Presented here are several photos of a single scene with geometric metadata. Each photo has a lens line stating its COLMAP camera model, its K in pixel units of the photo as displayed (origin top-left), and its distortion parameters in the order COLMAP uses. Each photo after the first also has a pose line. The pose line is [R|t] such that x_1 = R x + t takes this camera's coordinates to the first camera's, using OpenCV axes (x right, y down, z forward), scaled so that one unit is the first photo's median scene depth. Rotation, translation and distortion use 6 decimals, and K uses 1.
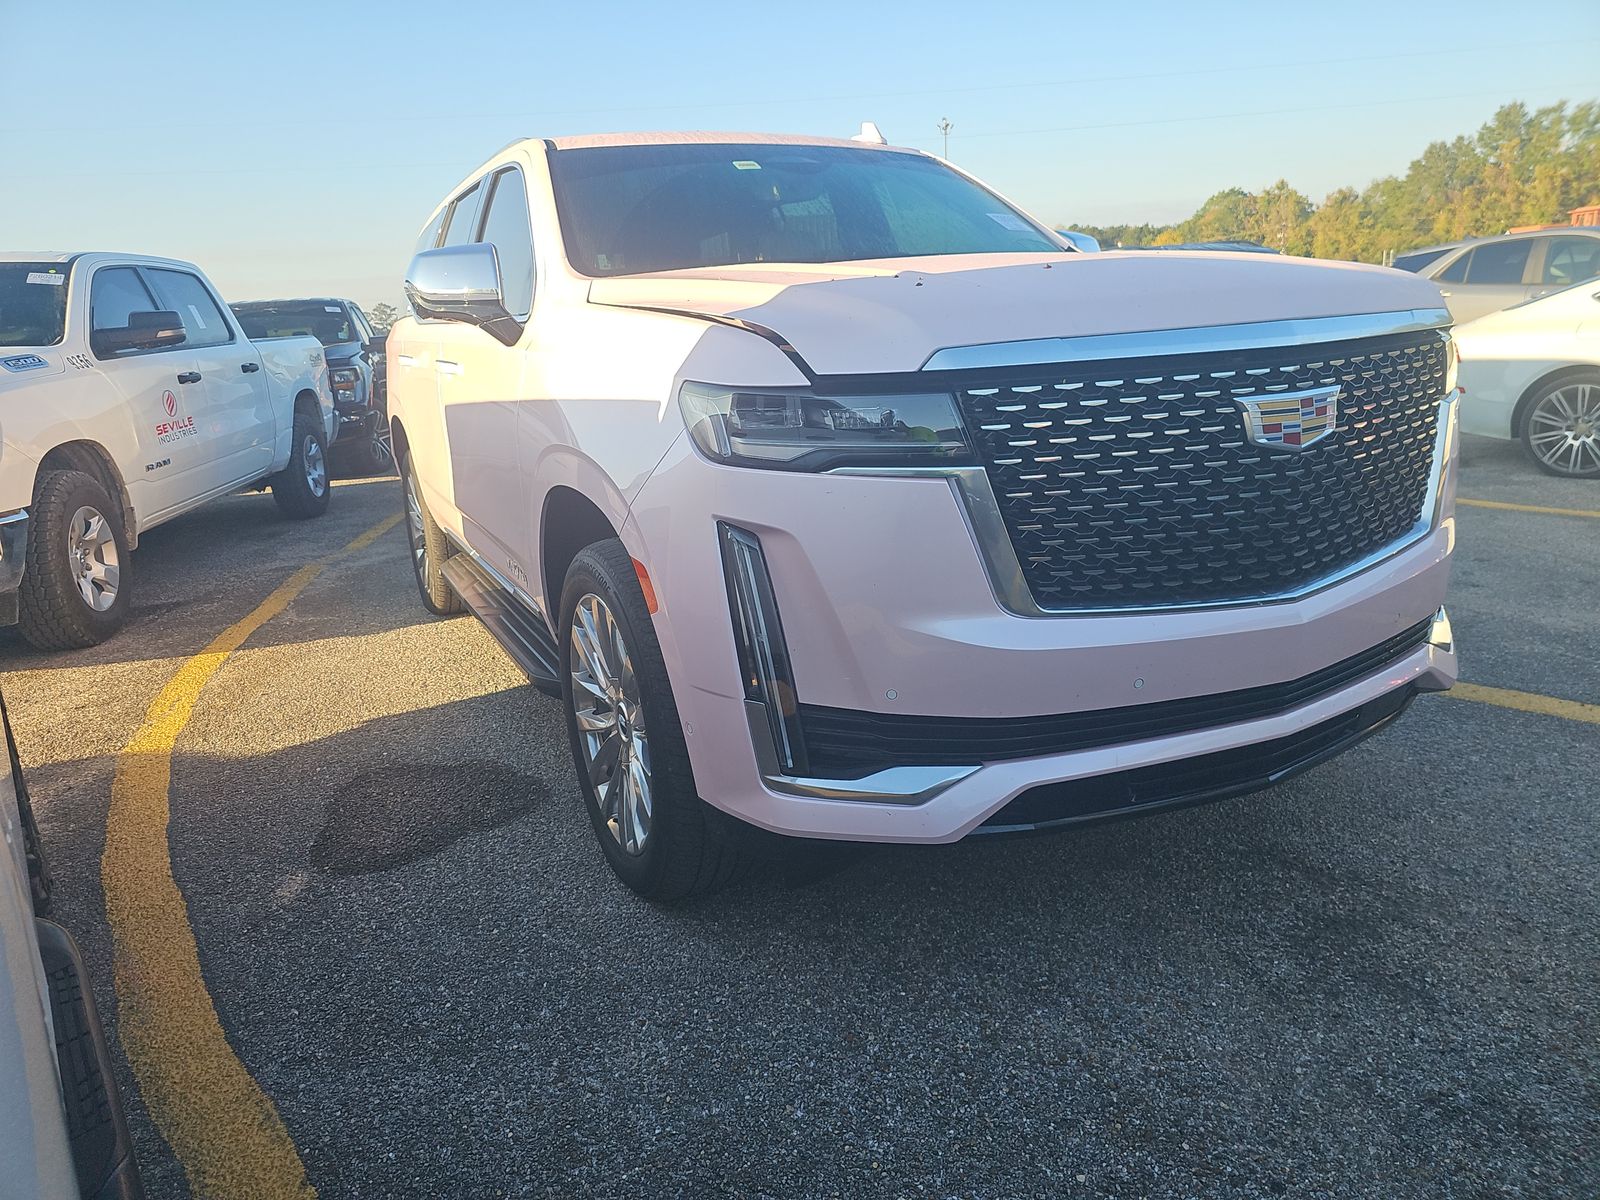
lens RADIAL K [[1062.5, 0, 781.5], [0, 1062.5, 598.6], [0, 0, 1]] dist [0.051301, -0.046191]
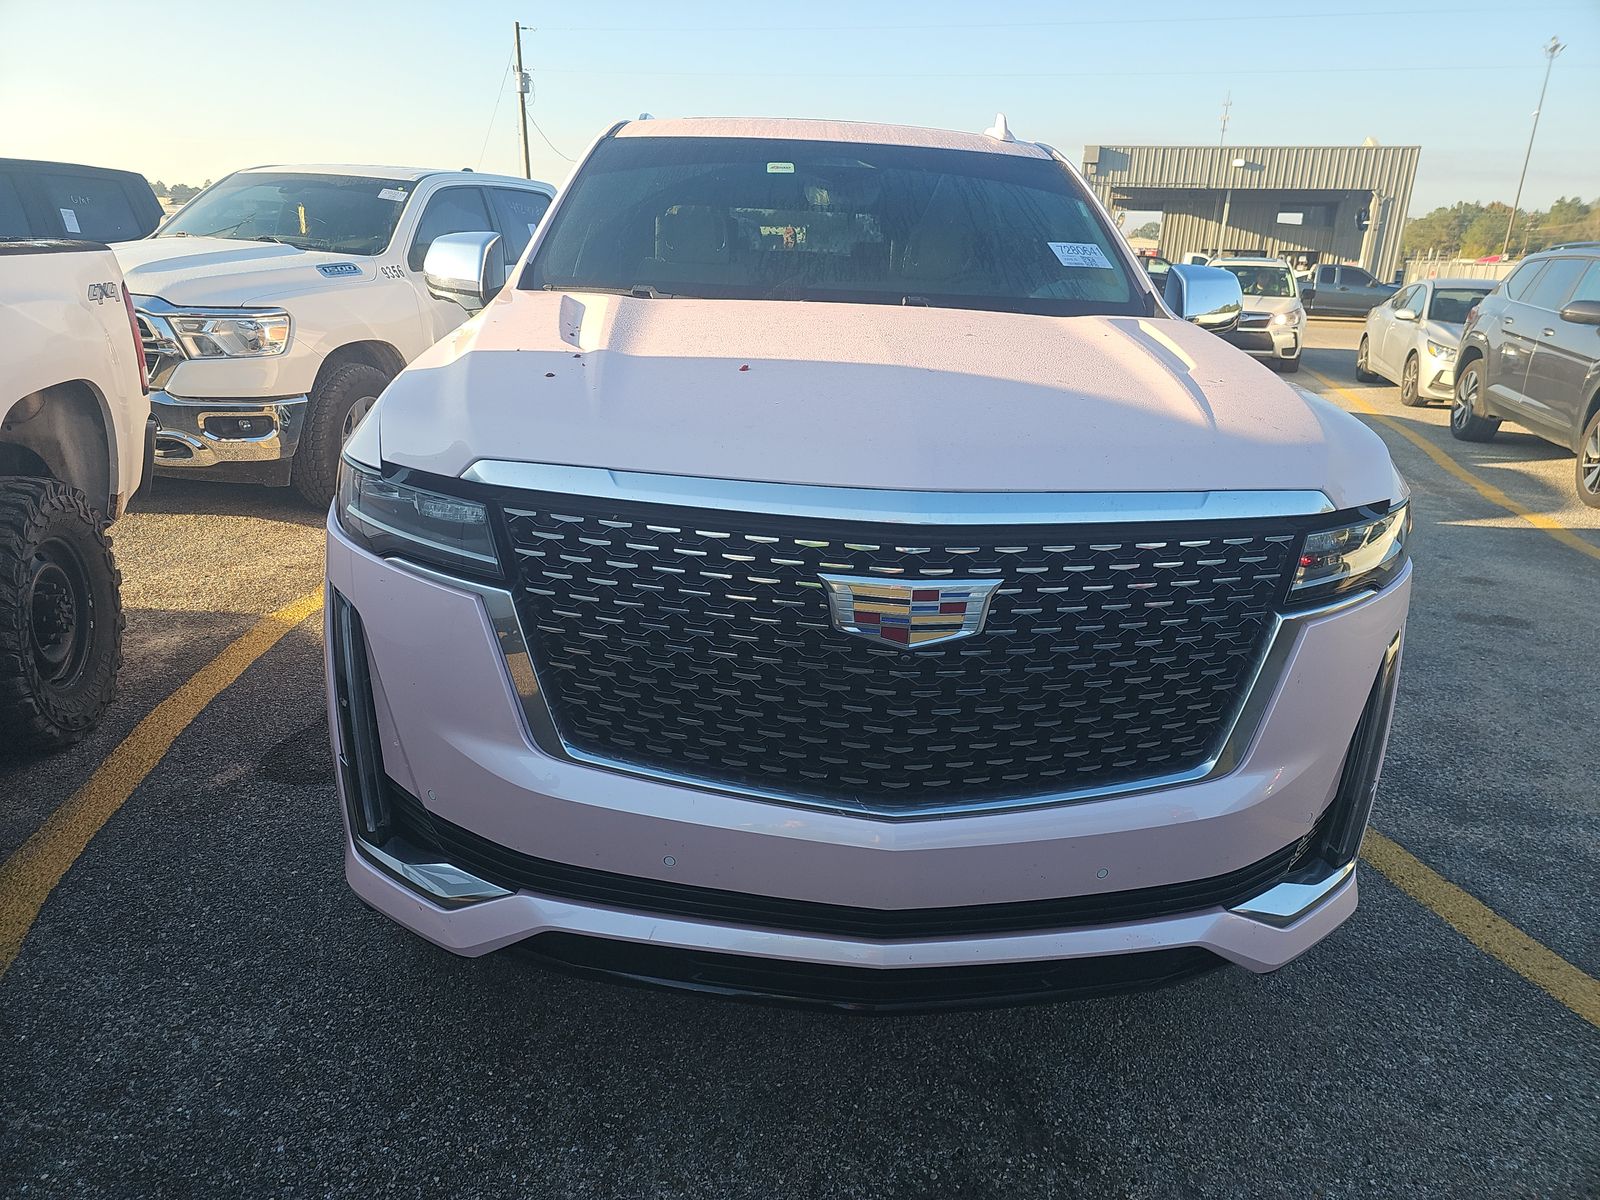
lens RADIAL K [[1062.5, 0, 781.5], [0, 1062.5, 598.6], [0, 0, 1]] dist [0.051301, -0.046191]
pose [[0.899134, 0.226911, -0.374259, 0.690467], [-0.198463, 0.973521, 0.113443, -0.248731], [0.390091, -0.027724, 0.920359, 0.218749]]
